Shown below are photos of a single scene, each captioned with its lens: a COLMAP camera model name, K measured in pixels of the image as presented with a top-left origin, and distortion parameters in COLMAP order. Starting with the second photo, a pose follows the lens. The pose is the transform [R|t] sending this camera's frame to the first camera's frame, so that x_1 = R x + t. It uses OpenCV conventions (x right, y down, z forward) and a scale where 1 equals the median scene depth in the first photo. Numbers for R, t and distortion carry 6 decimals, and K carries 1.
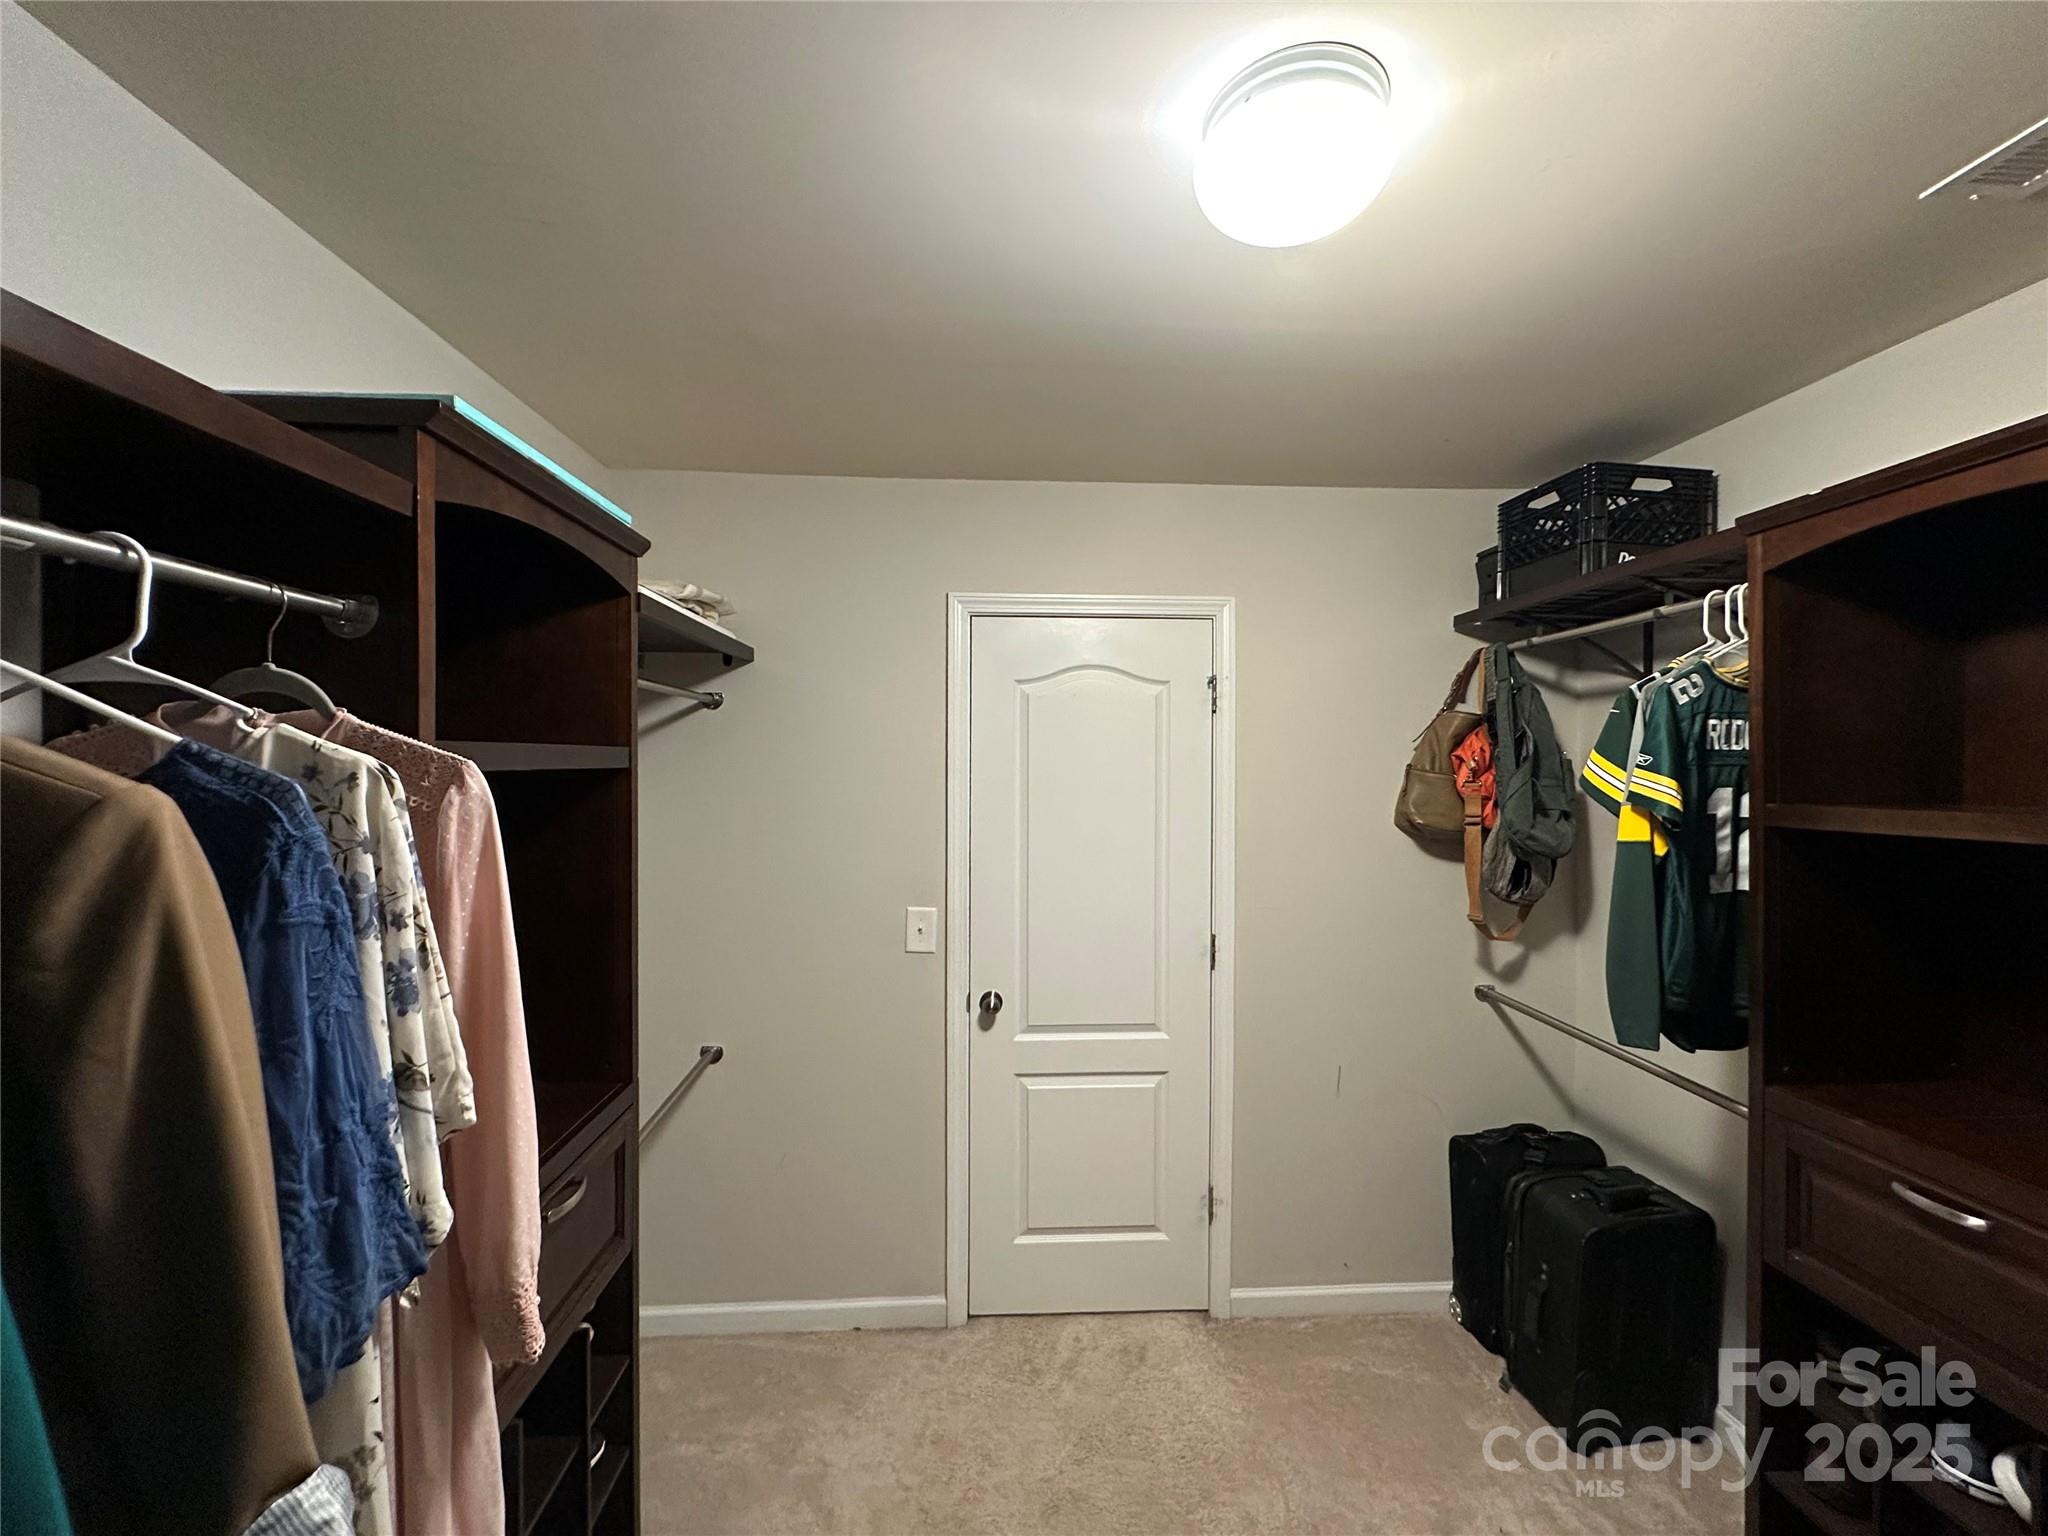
lens RADIAL K [[821.5, 0, 1024.0], [0, 821.5, 768.0], [0, 0, 1]] dist [0.009712, 0.000109]
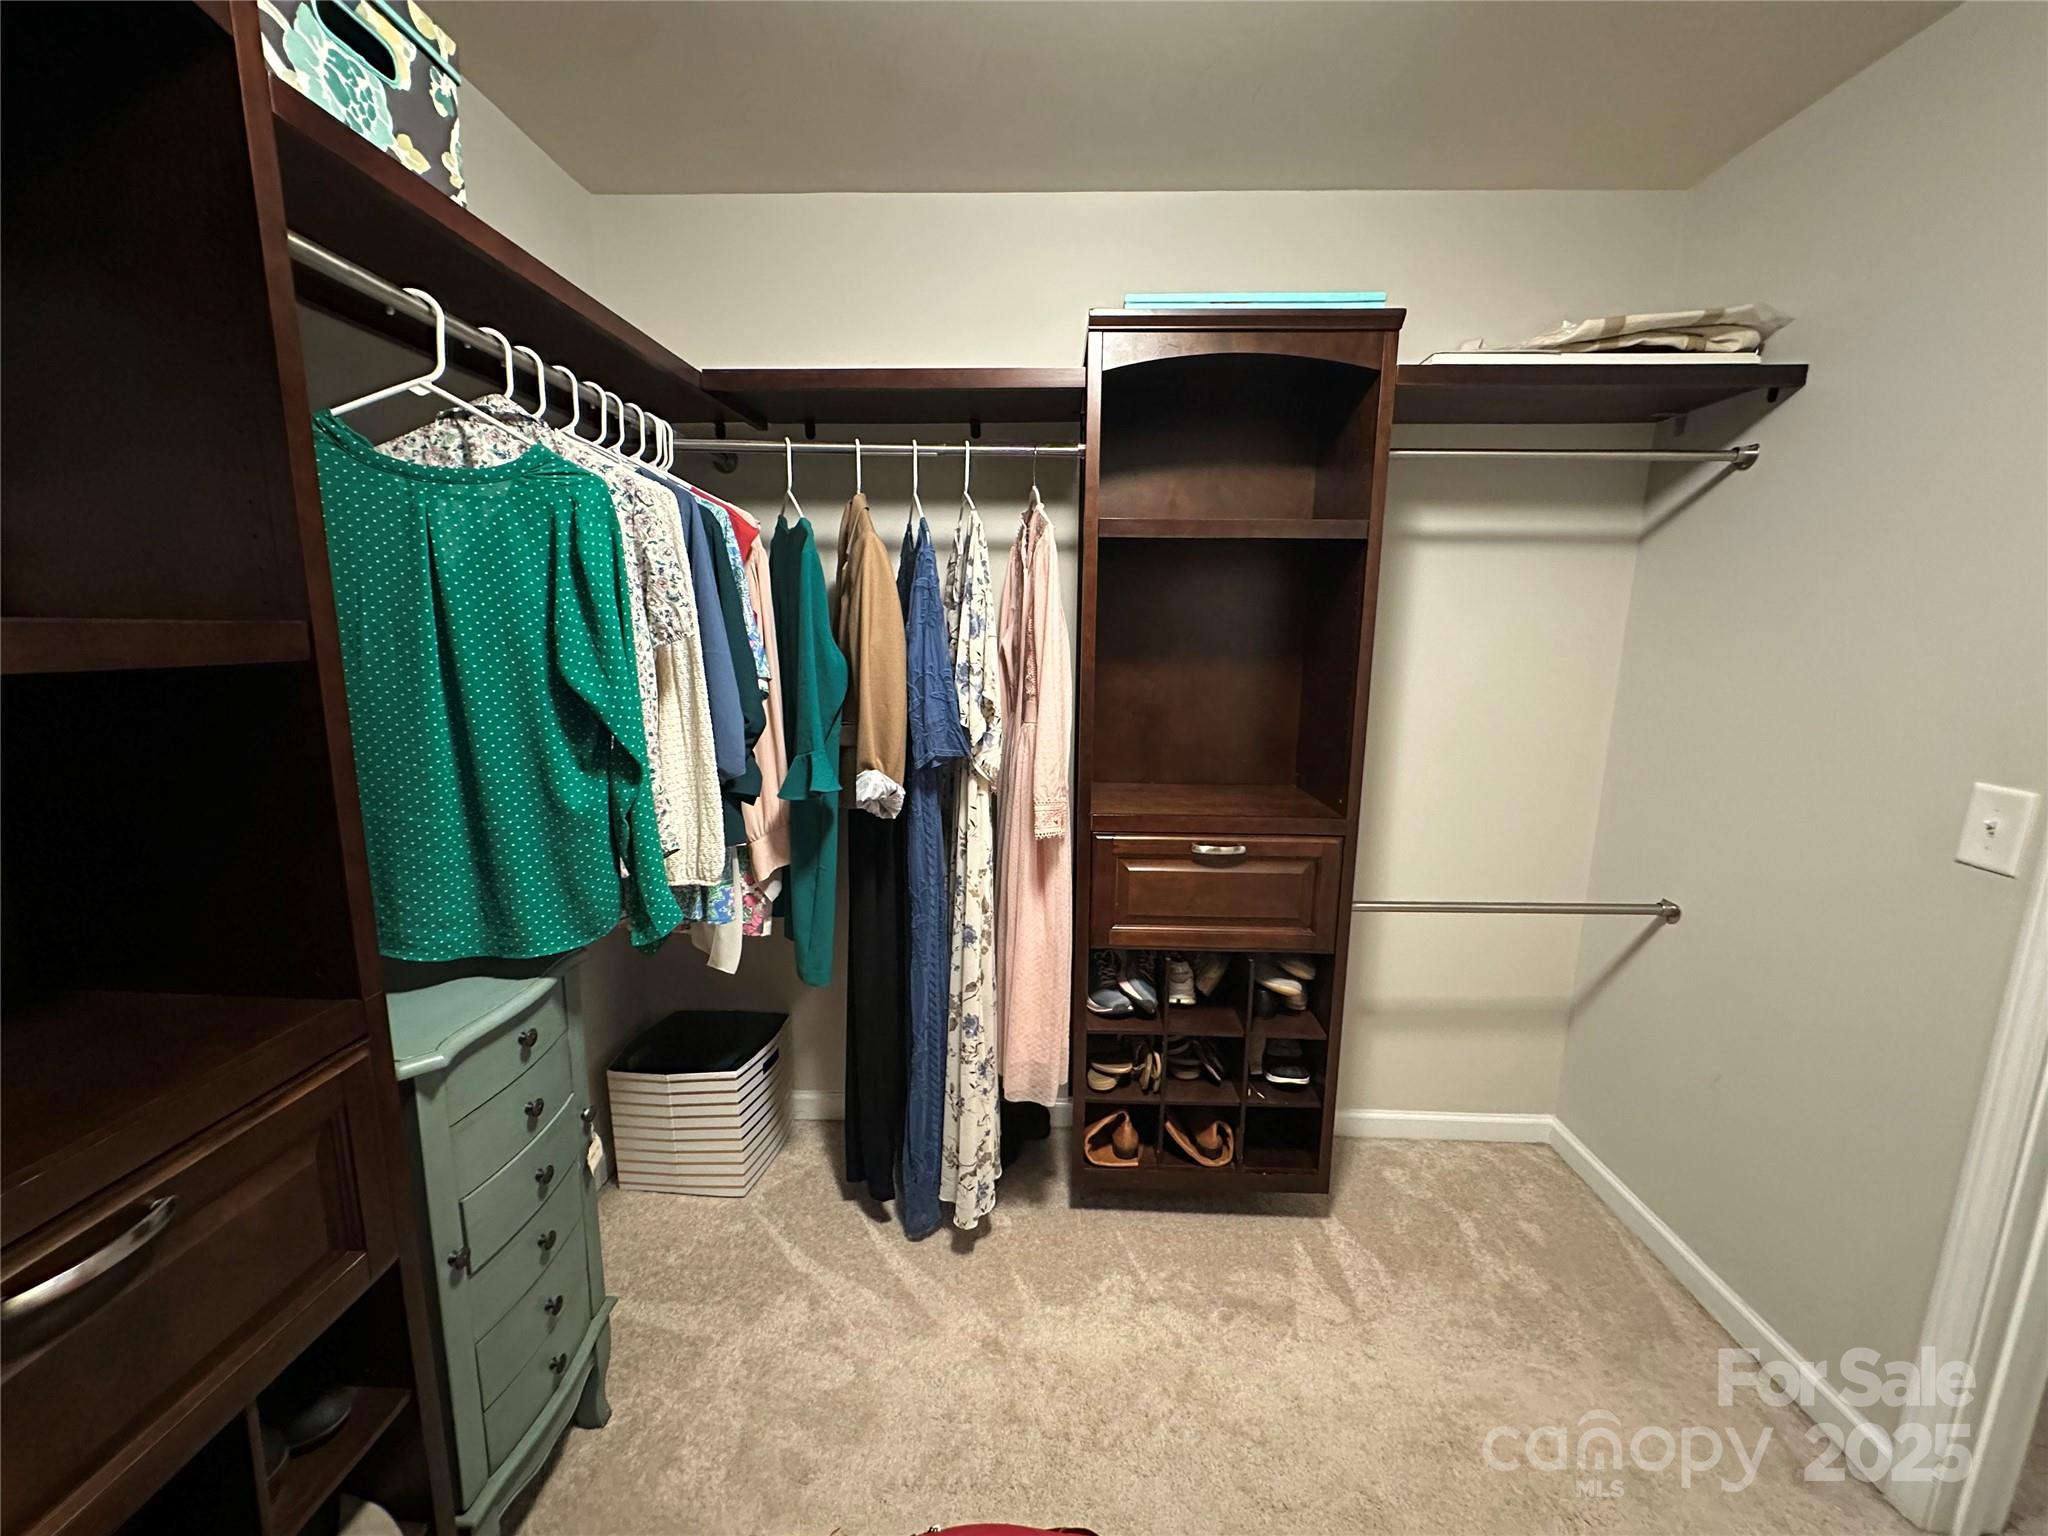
lens RADIAL K [[821.5, 0, 1024.0], [0, 821.5, 768.0], [0, 0, 1]] dist [0.009712, 0.000109]
pose [[-0.078717, 0.169013, -0.982465, 0.455757], [-0.020716, 0.985033, 0.171115, 0.079914], [0.996682, 0.033823, -0.074037, 0.415885]]
